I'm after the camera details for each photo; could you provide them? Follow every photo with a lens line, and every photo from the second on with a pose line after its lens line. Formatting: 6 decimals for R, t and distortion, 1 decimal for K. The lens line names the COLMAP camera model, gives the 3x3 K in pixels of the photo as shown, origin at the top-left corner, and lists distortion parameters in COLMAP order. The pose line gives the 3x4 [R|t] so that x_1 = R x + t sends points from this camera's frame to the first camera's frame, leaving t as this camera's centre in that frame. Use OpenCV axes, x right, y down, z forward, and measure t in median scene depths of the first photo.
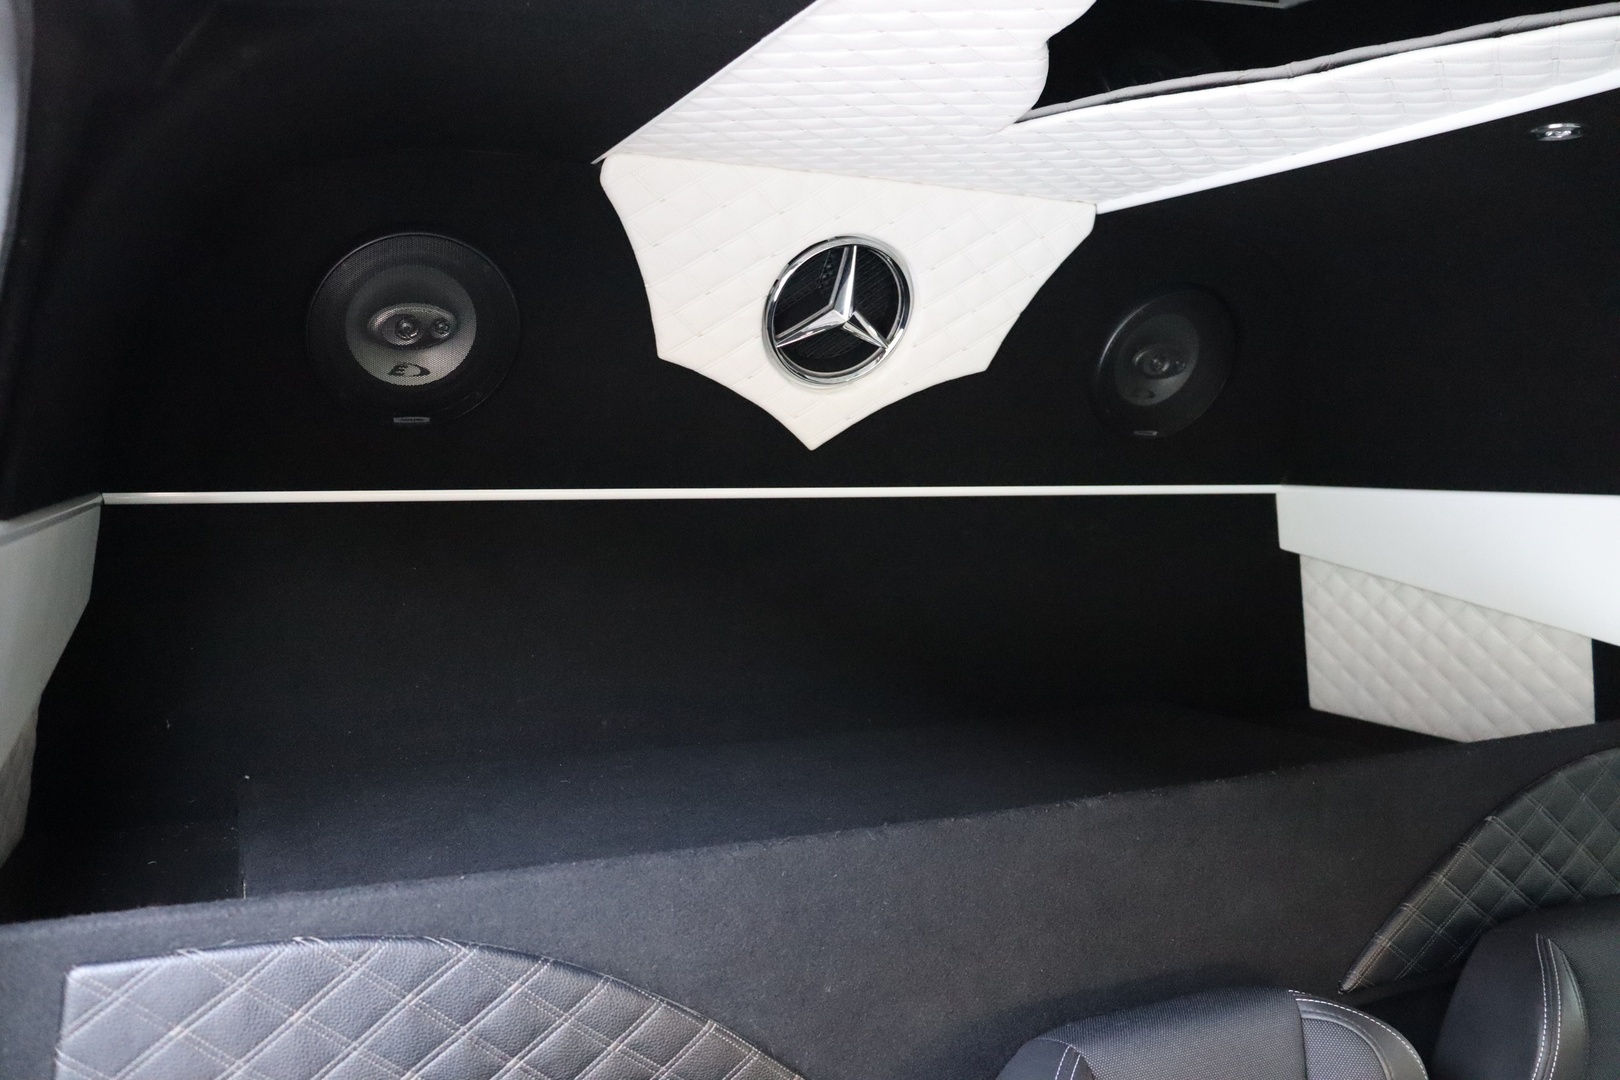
lens RADIAL K [[1369.0, 0, 817.1], [0, 1369.0, 540.9], [0, 0, 1]] dist [-0.157636, 0.133975]
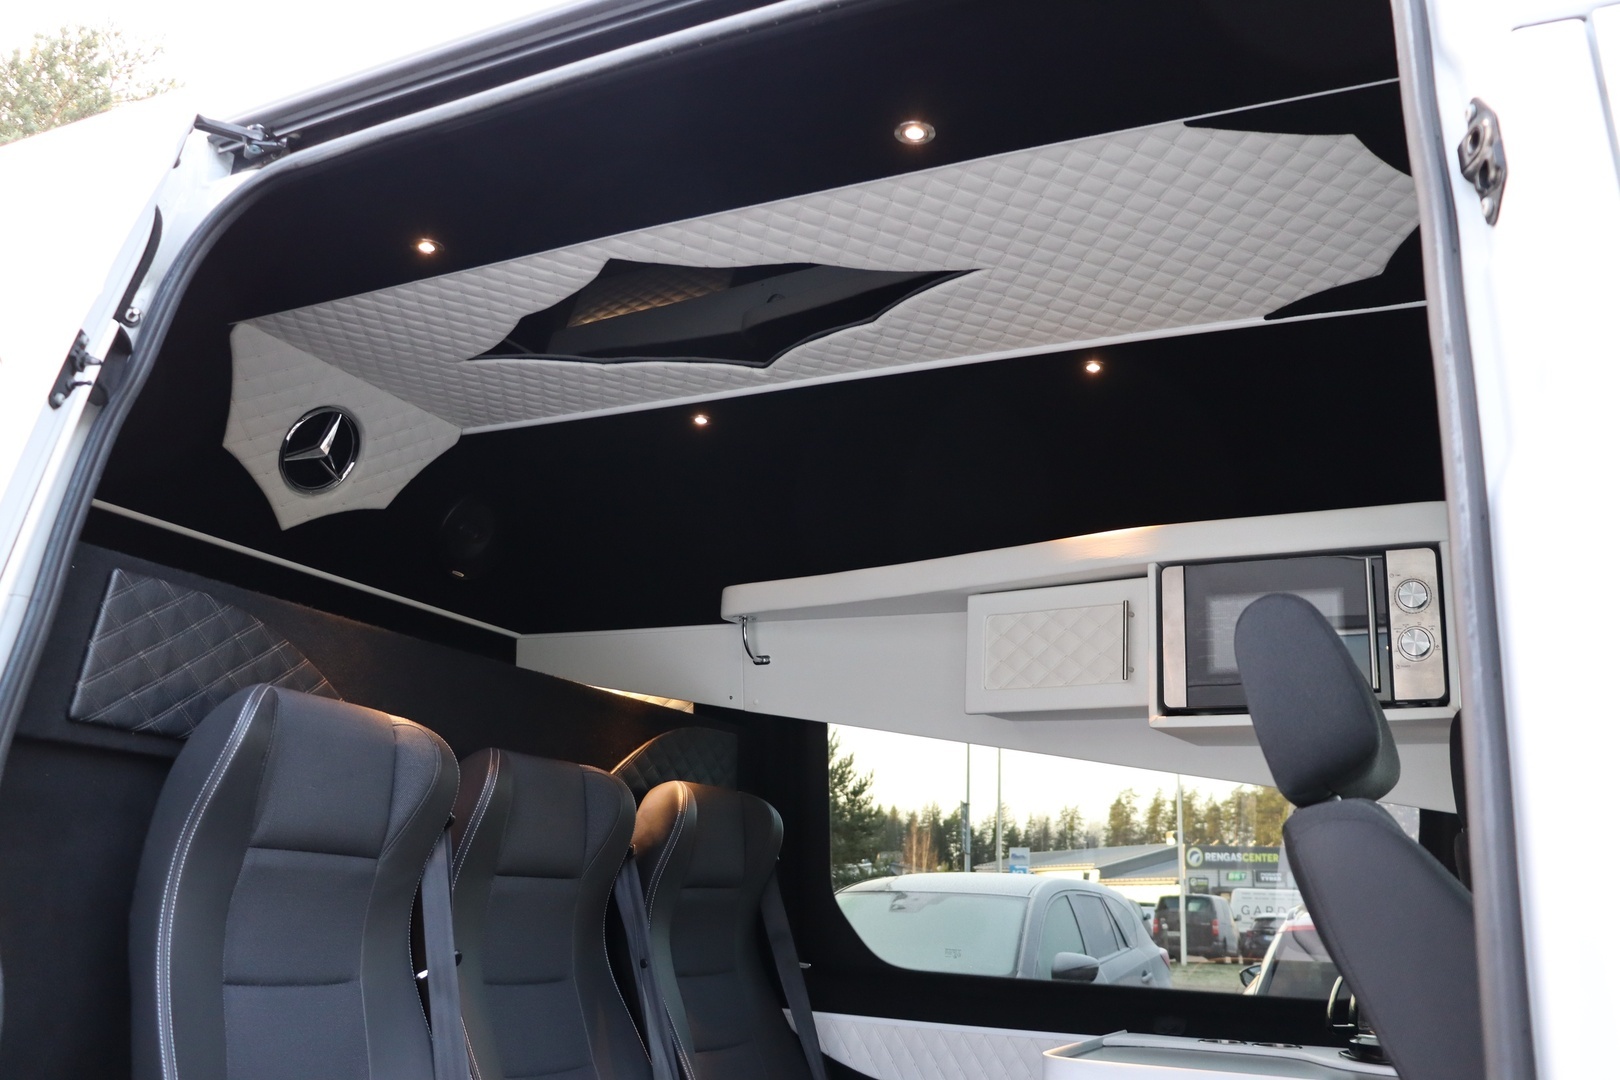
lens RADIAL K [[1369.0, 0, 841.7], [0, 1369.0, 504.4], [0, 0, 1]] dist [-0.157636, 0.133975]
pose [[0.780289, 0.209644, 0.589236, -0.444183], [-0.004719, 0.944092, -0.329649, 0.441899], [-0.625402, 0.254441, 0.737653, -0.627413]]
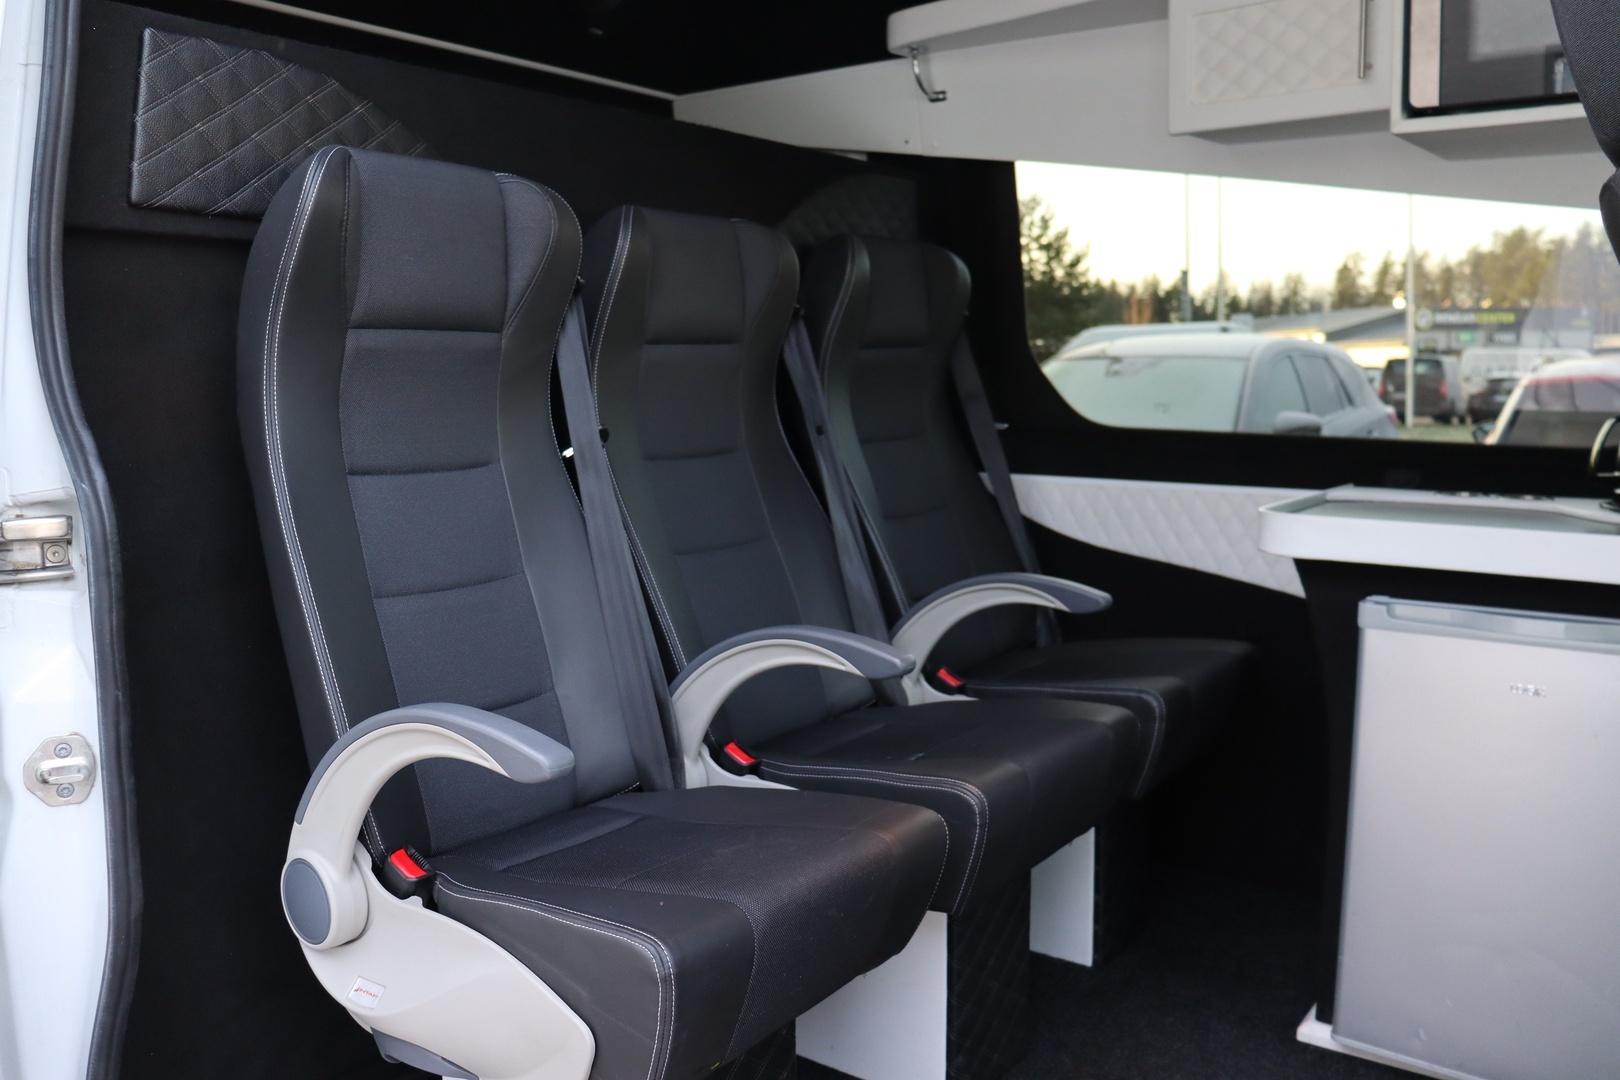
lens RADIAL K [[1369.0, 0, 846.7], [0, 1369.0, 526.4], [0, 0, 1]] dist [-0.157636, 0.133975]
pose [[0.869321, -0.057123, 0.490935, -0.313417], [0.035071, 0.997924, 0.054012, 0.455398], [-0.493001, -0.029736, 0.869520, -0.510612]]
